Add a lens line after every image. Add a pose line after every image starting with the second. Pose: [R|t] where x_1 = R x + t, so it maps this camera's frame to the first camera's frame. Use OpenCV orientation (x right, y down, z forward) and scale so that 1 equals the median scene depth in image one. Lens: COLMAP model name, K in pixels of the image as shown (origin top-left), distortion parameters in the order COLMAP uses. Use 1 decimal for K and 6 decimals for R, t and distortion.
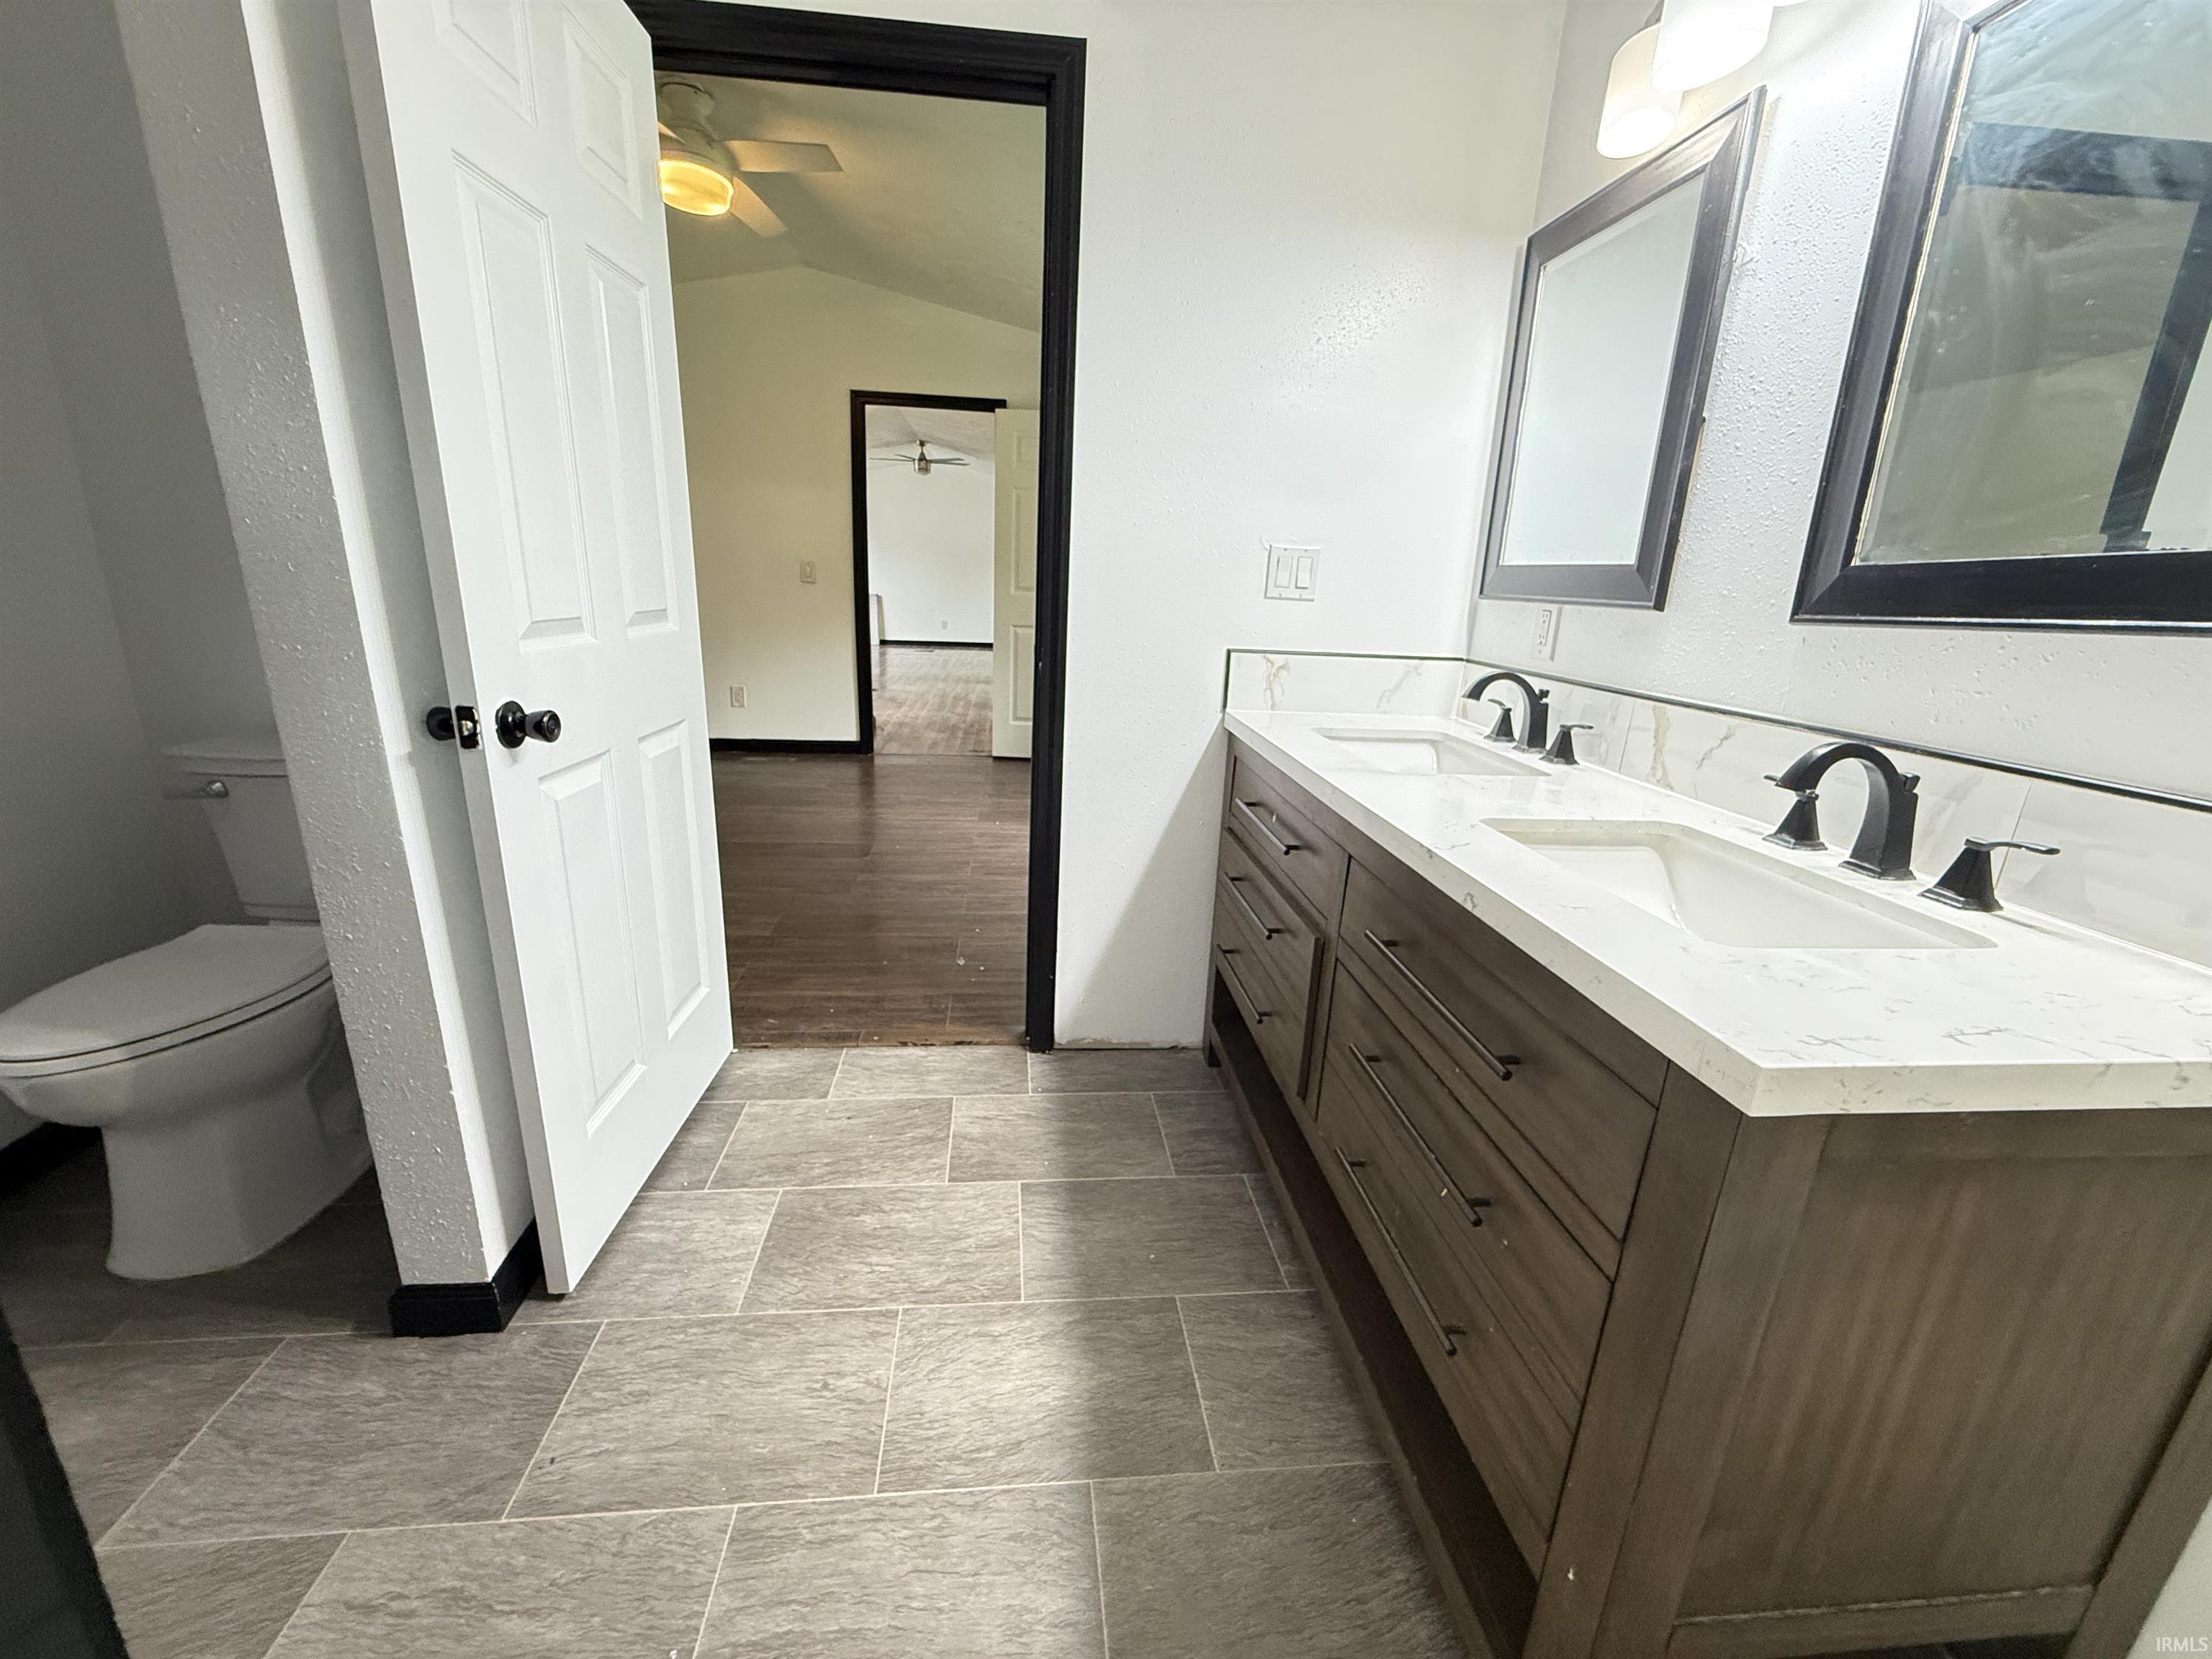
lens RADIAL K [[887.9, 0, 1103.6], [0, 887.9, 828.7], [0, 0, 1]] dist [-0.000753, 0.000589]
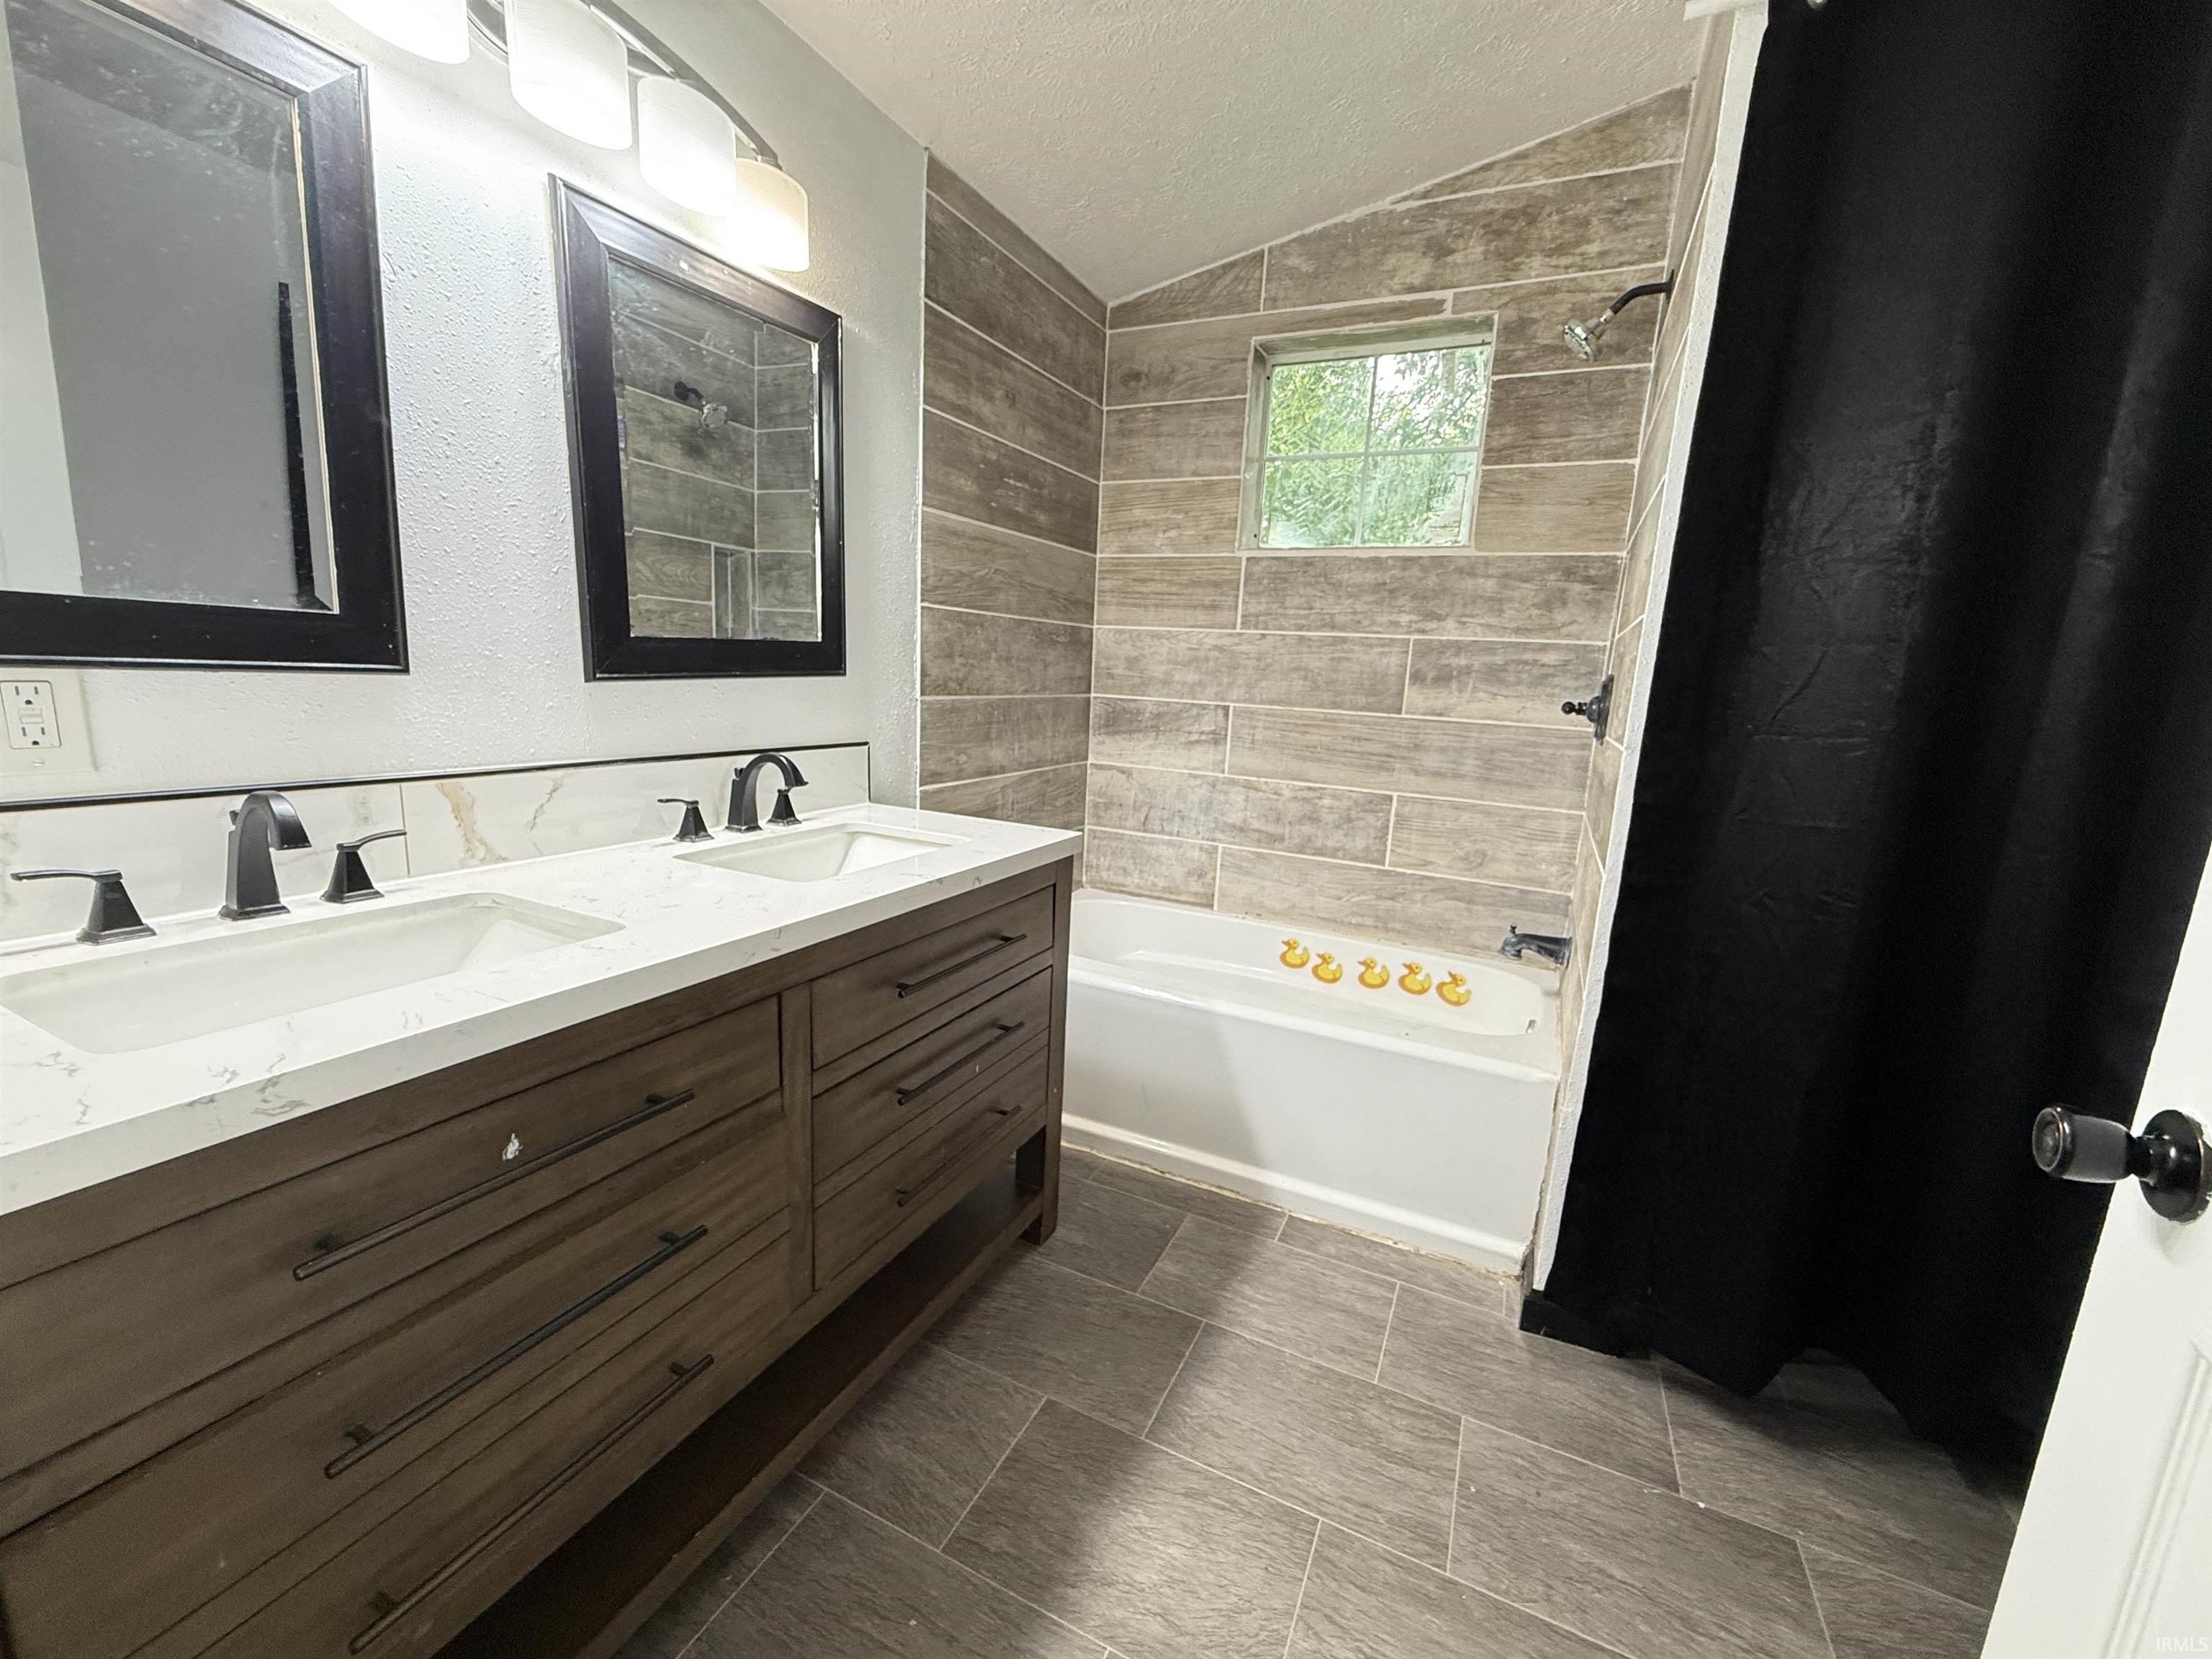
lens RADIAL K [[887.9, 0, 1097.8], [0, 887.9, 825.9], [0, 0, 1]] dist [-0.000753, 0.000589]
pose [[-0.842180, -0.175115, 0.509968, -0.364903], [0.064714, 0.906129, 0.418021, -0.436550], [-0.535299, 0.385051, -0.751792, 1.379204]]
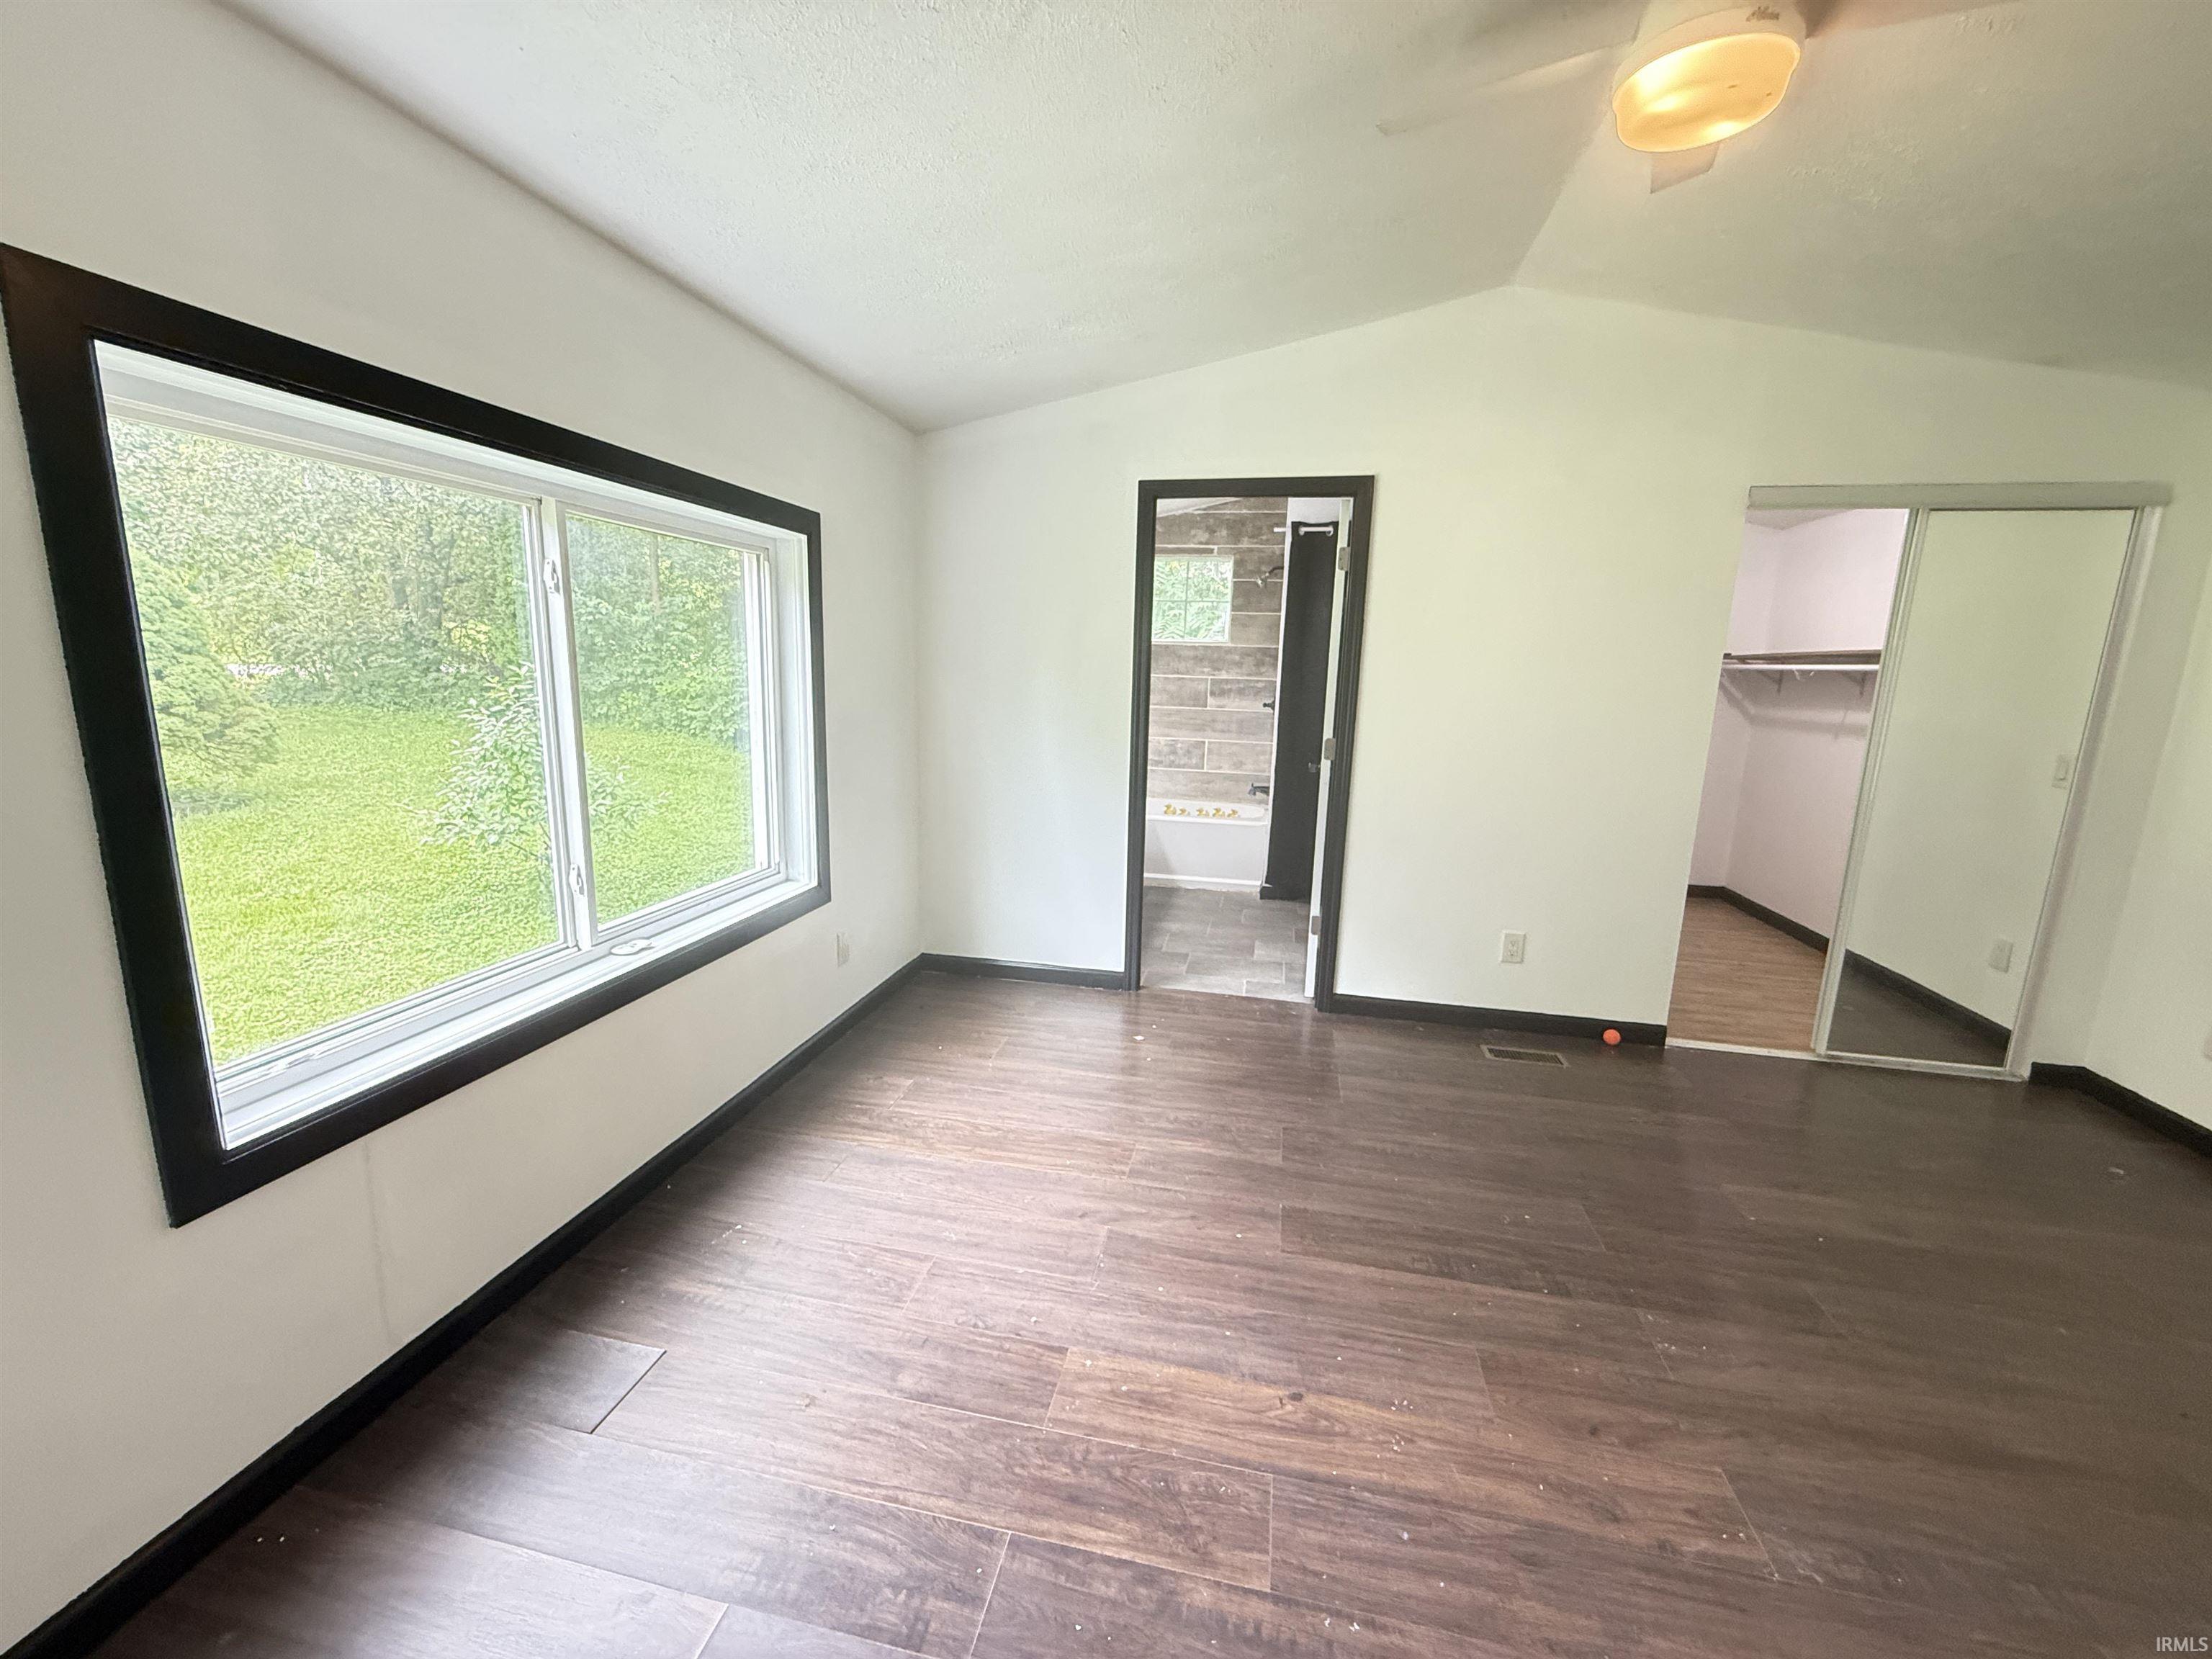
lens RADIAL K [[887.9, 0, 1105.7], [0, 887.9, 834.7], [0, 0, 1]] dist [-0.000753, 0.000589]
pose [[-0.952863, -0.121083, 0.278191, -0.762146], [0.018060, 0.892650, 0.450388, -1.305821], [-0.302861, 0.434183, -0.848387, 3.844197]]
